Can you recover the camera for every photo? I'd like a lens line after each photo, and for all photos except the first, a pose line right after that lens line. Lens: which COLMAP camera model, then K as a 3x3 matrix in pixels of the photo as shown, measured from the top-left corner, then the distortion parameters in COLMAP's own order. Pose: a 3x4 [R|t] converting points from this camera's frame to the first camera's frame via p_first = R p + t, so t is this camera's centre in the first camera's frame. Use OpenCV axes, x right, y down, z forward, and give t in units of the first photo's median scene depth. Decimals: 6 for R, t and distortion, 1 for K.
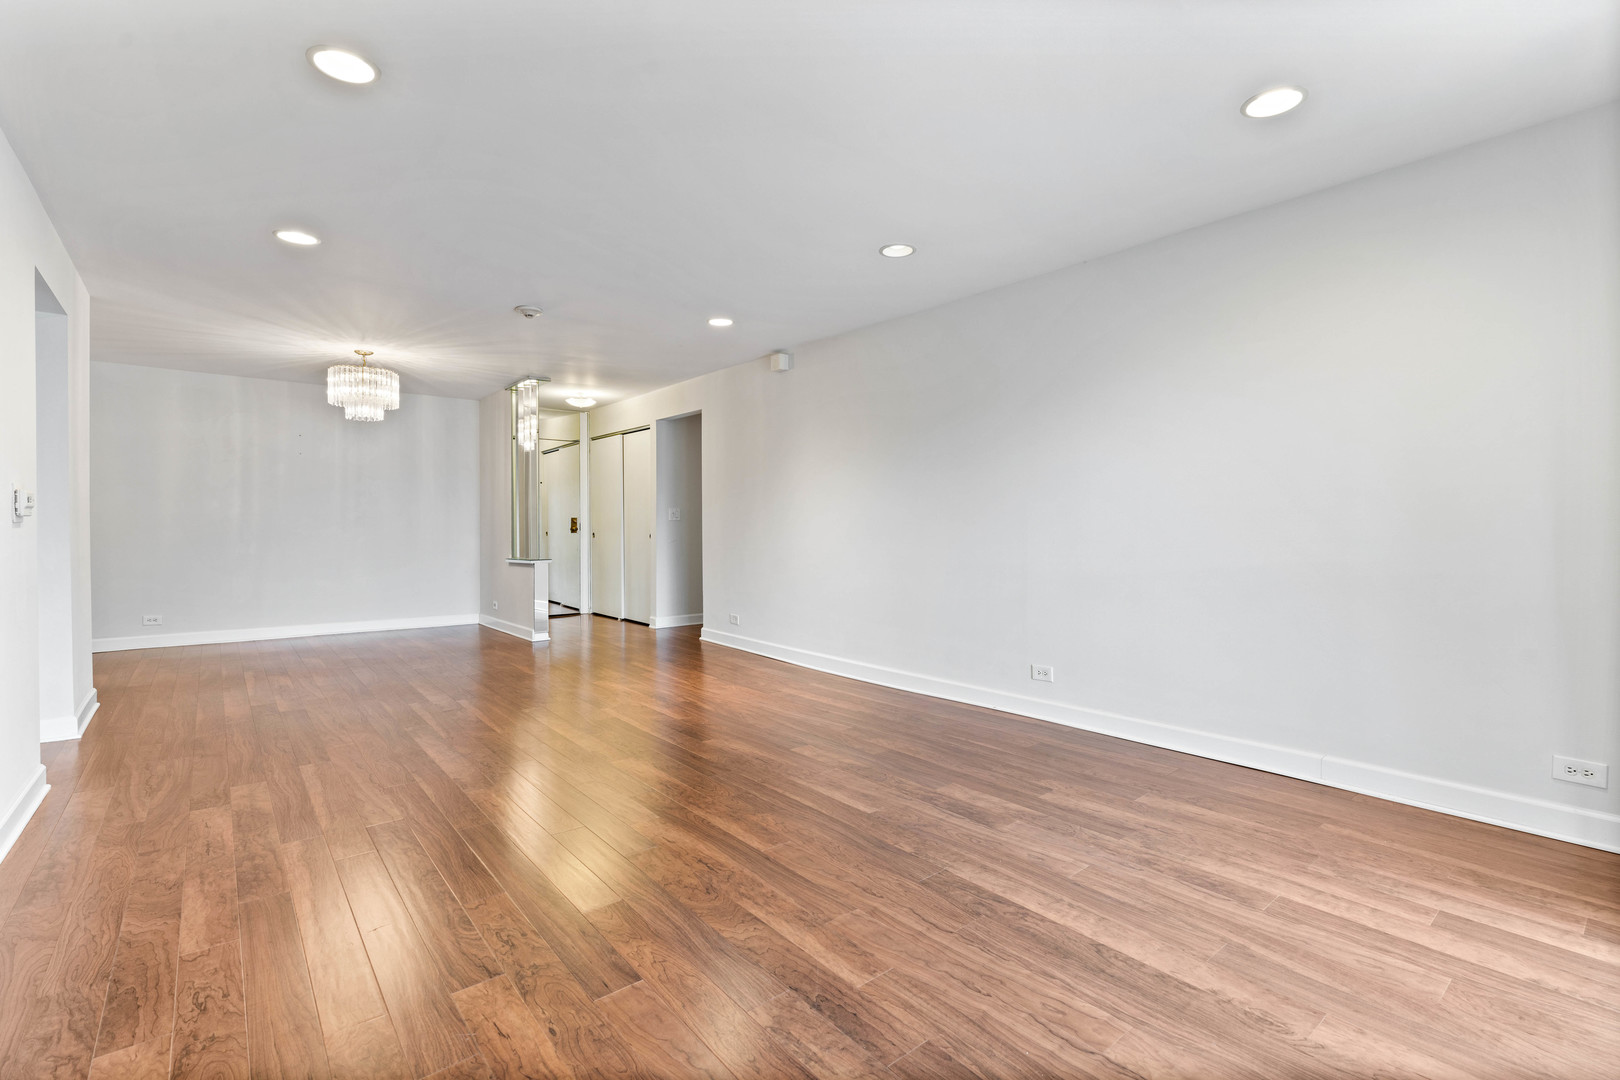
lens RADIAL K [[731.1, 0, 800.6], [0, 731.1, 524.9], [0, 0, 1]] dist [-0.001859, -0.000801]
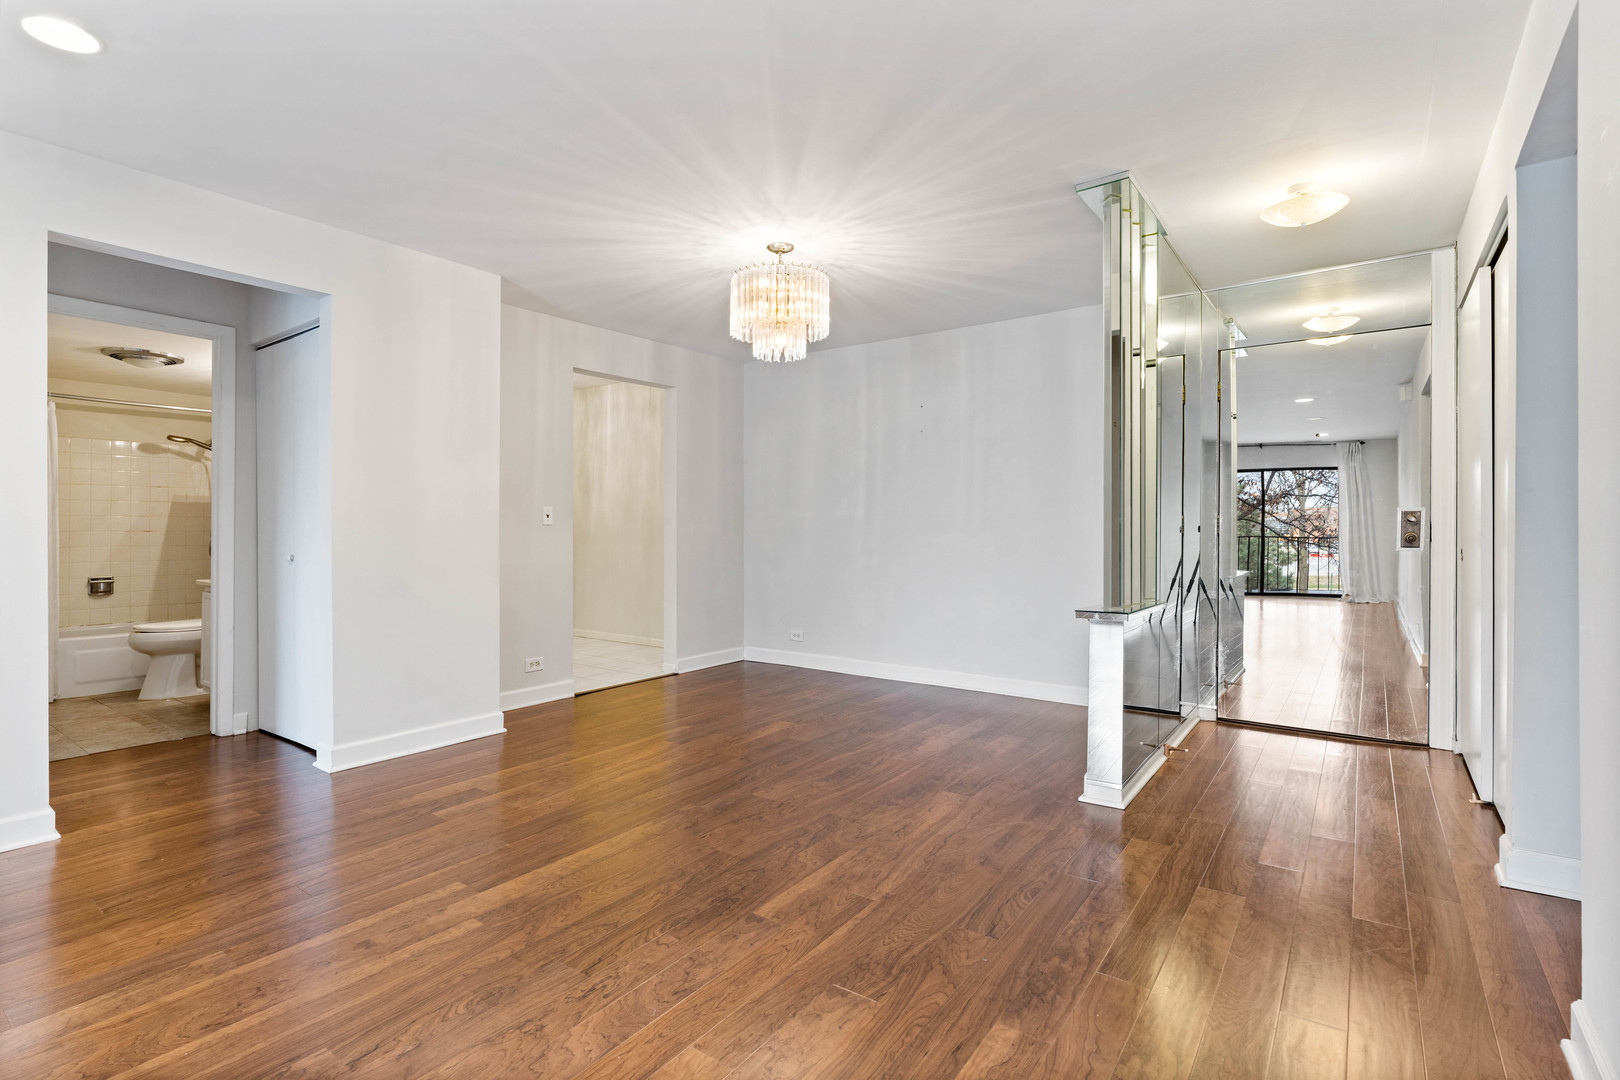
lens RADIAL K [[766.5, 0, 807.8], [0, 766.5, 527.8], [0, 0, 1]] dist [-0.005170, 0.001083]
pose [[0.259439, -0.003392, -0.965753, 0.062811], [0.001190, 0.999994, -0.003192, 0.002236], [0.965759, -0.000321, 0.259442, 1.740478]]
